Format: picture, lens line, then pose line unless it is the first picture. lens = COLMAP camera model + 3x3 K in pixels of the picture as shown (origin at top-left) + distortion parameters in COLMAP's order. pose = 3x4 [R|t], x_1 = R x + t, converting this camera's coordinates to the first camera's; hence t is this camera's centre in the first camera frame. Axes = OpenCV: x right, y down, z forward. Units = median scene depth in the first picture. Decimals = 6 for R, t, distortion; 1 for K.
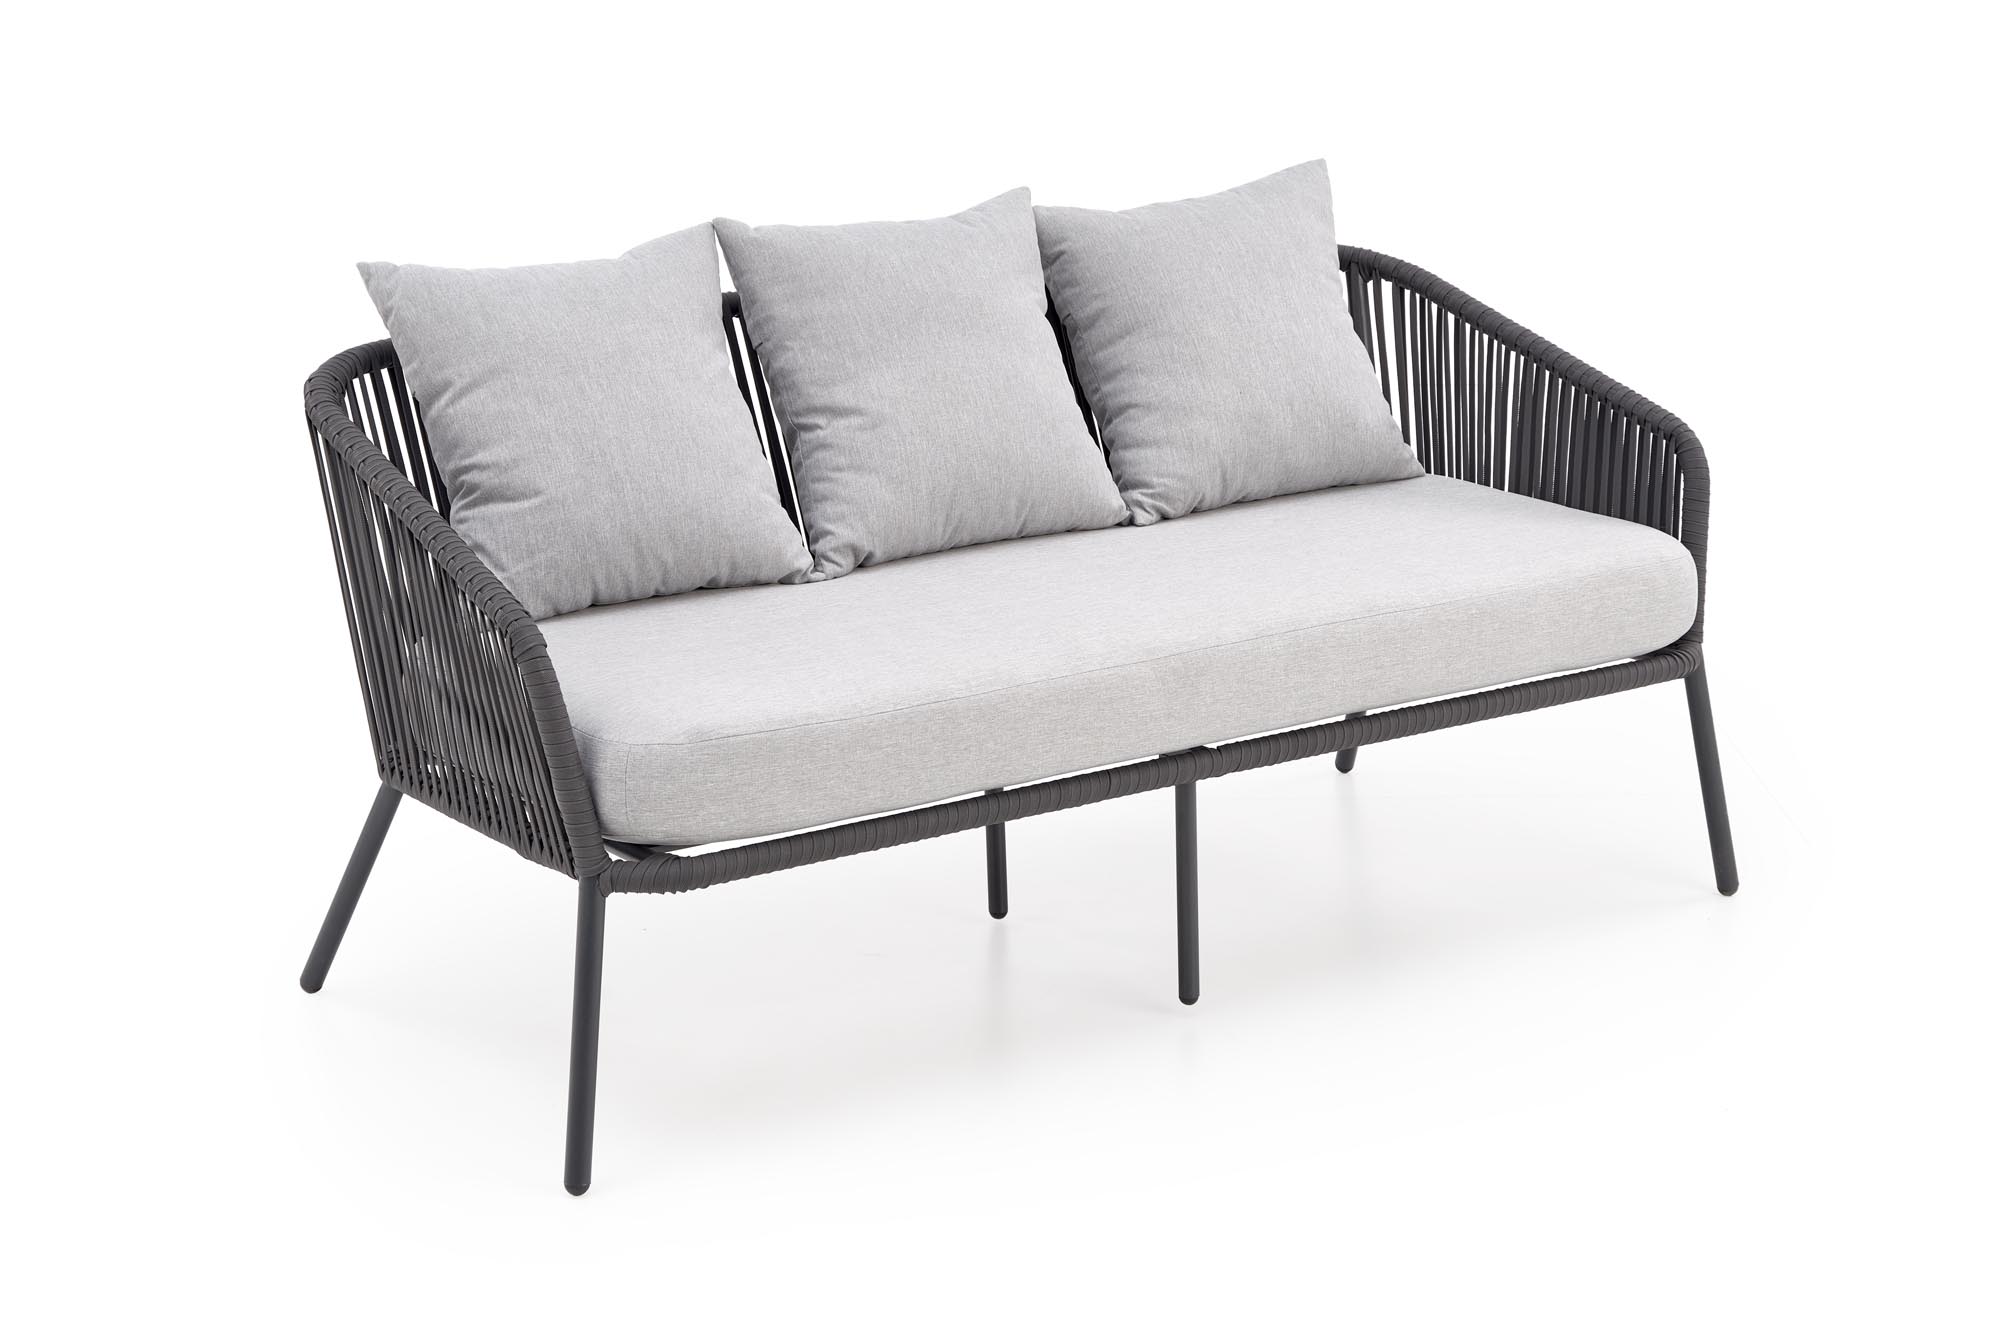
lens RADIAL K [[4173.8, 0, 1000.0], [0, 4173.8, 667.5], [0, 0, 1]] dist [-1.207455, 0.035806]
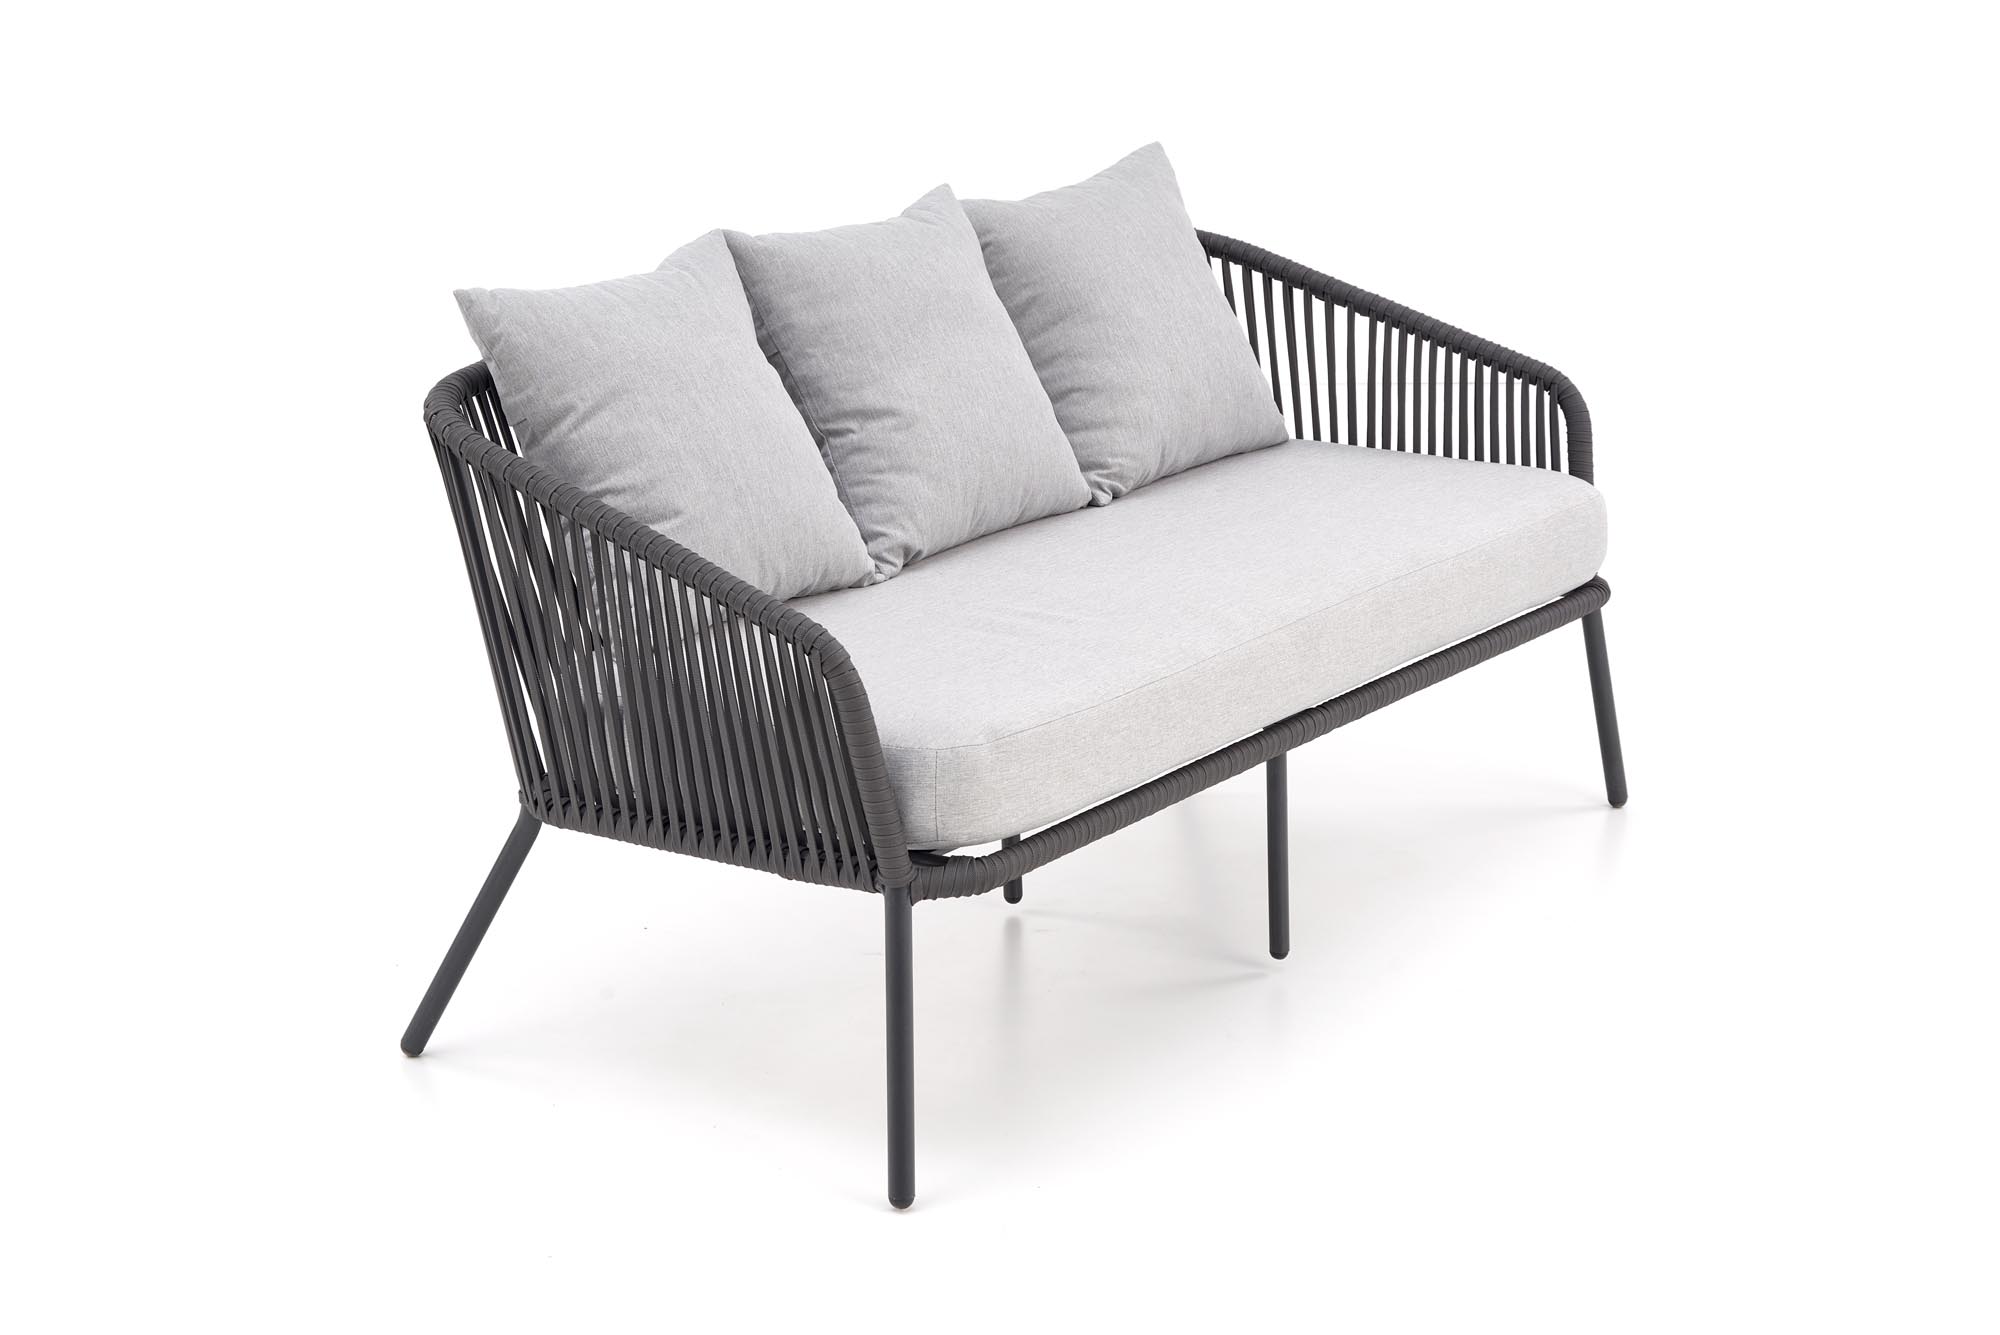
lens RADIAL K [[4173.8, 0, 1000.0], [0, 4173.8, 667.5], [0, 0, 1]] dist [-1.207455, 0.035806]
pose [[0.954645, -0.093673, 0.282627, -0.298646], [0.094436, 0.995471, 0.010954, -0.008794], [-0.282373, 0.016233, 0.959167, 0.031081]]
